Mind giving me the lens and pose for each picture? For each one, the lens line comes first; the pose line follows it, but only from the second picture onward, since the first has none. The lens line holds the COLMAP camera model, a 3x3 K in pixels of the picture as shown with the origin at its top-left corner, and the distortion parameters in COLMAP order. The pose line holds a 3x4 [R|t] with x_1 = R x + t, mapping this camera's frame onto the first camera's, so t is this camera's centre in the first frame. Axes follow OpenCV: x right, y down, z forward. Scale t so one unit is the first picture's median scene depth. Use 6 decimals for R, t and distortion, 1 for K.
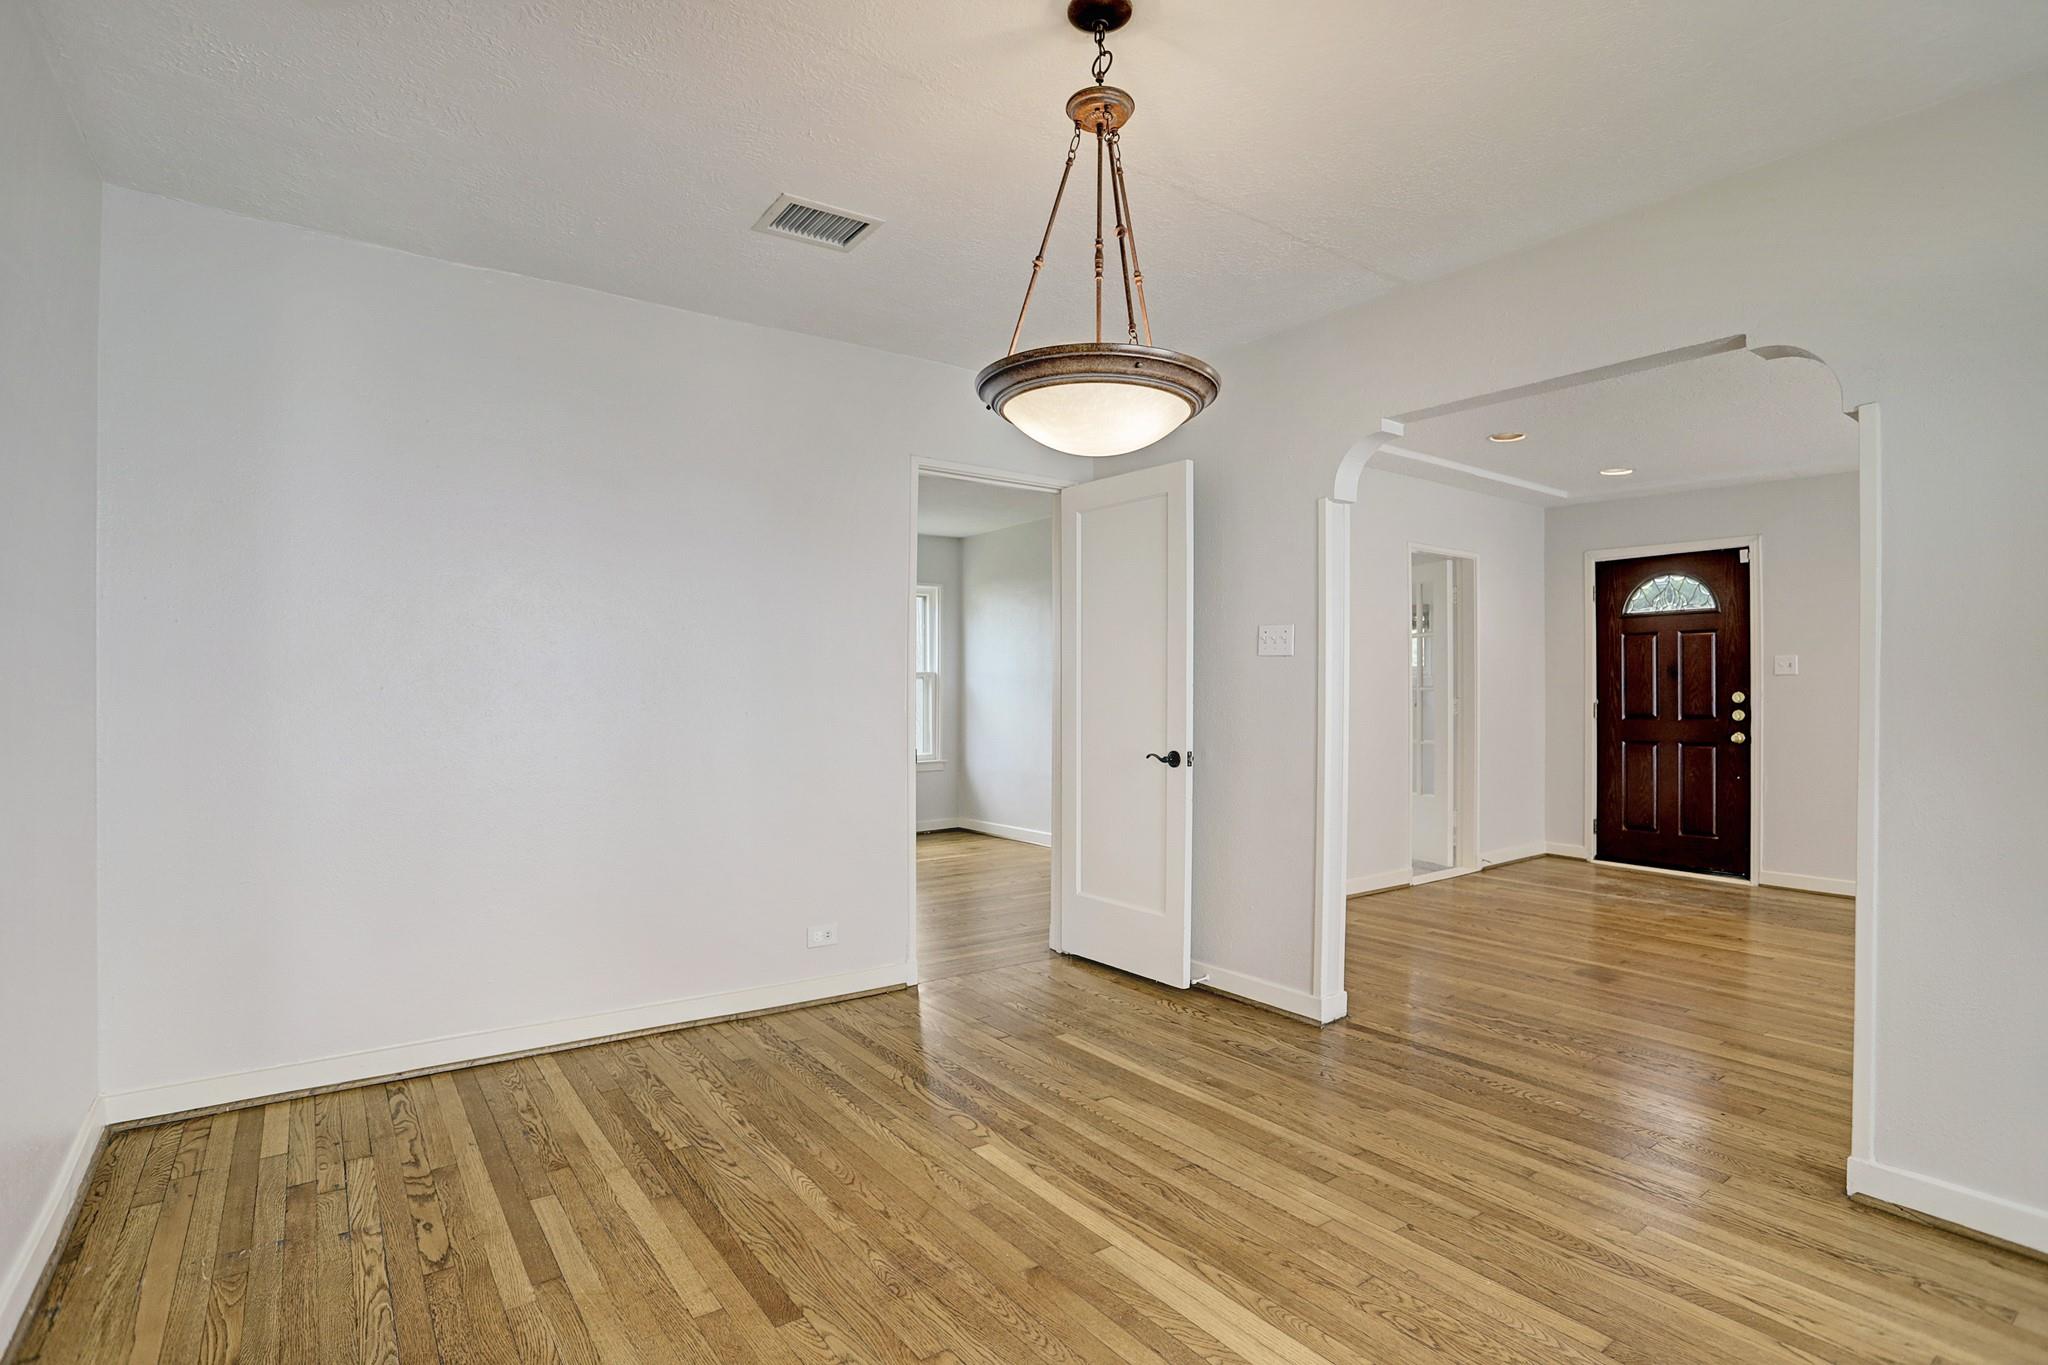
lens RADIAL K [[1002.1, 0, 1028.3], [0, 1002.1, 722.9], [0, 0, 1]] dist [-0.030140, 0.000820]
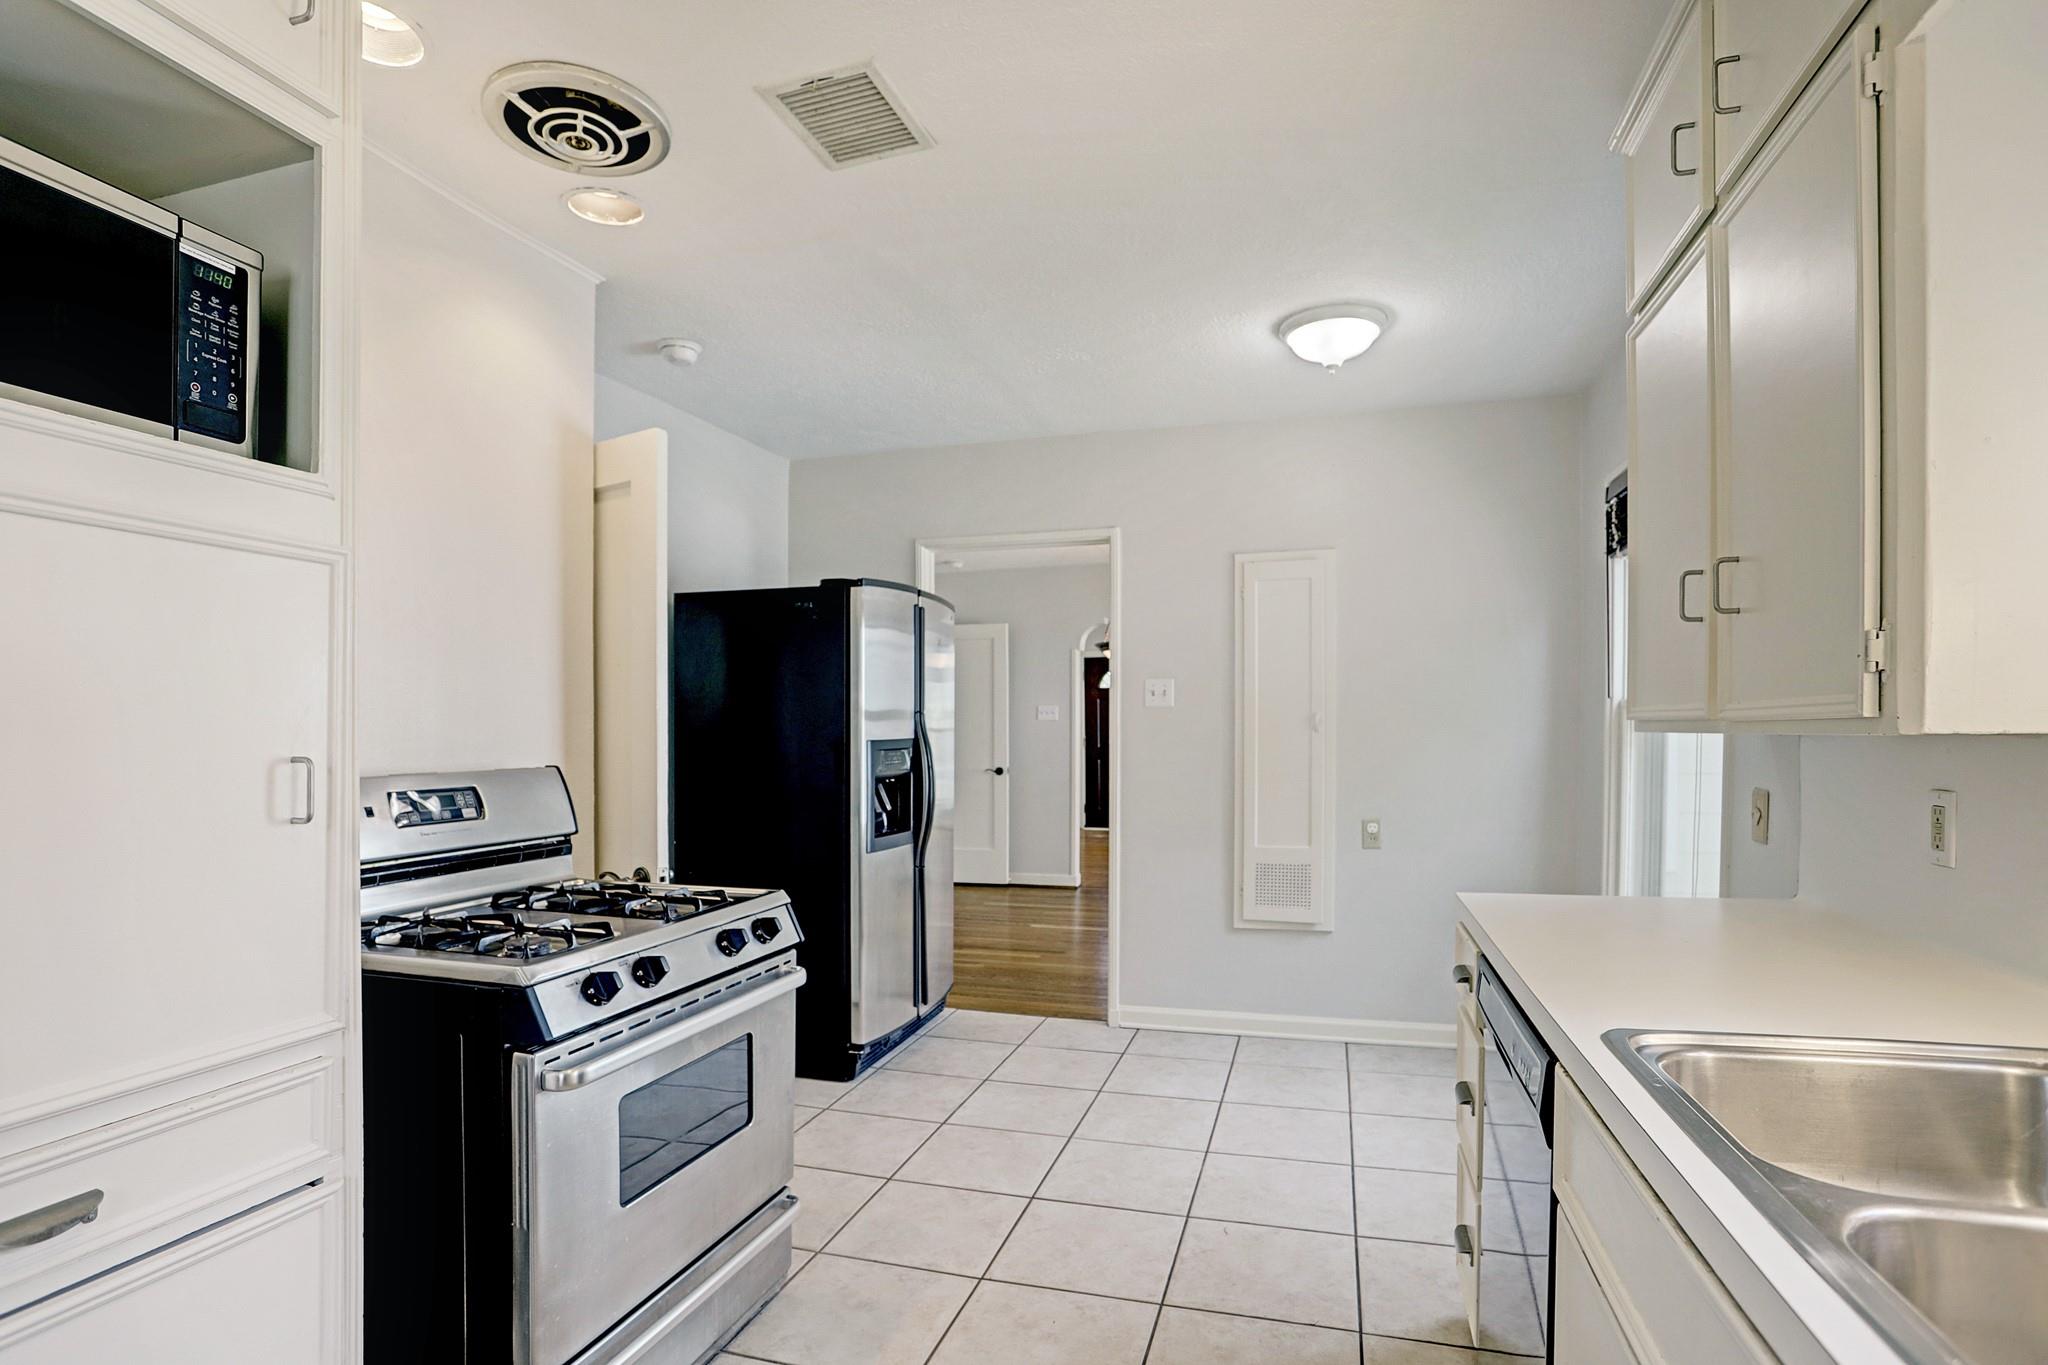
lens RADIAL K [[1002.1, 0, 1028.3], [0, 1002.1, 722.9], [0, 0, 1]] dist [-0.030140, 0.000820]
pose [[0.803873, -0.002408, 0.594796, -0.635050], [0.019459, 0.999563, -0.022253, -0.009528], [-0.594482, 0.029463, 0.803569, -0.416931]]
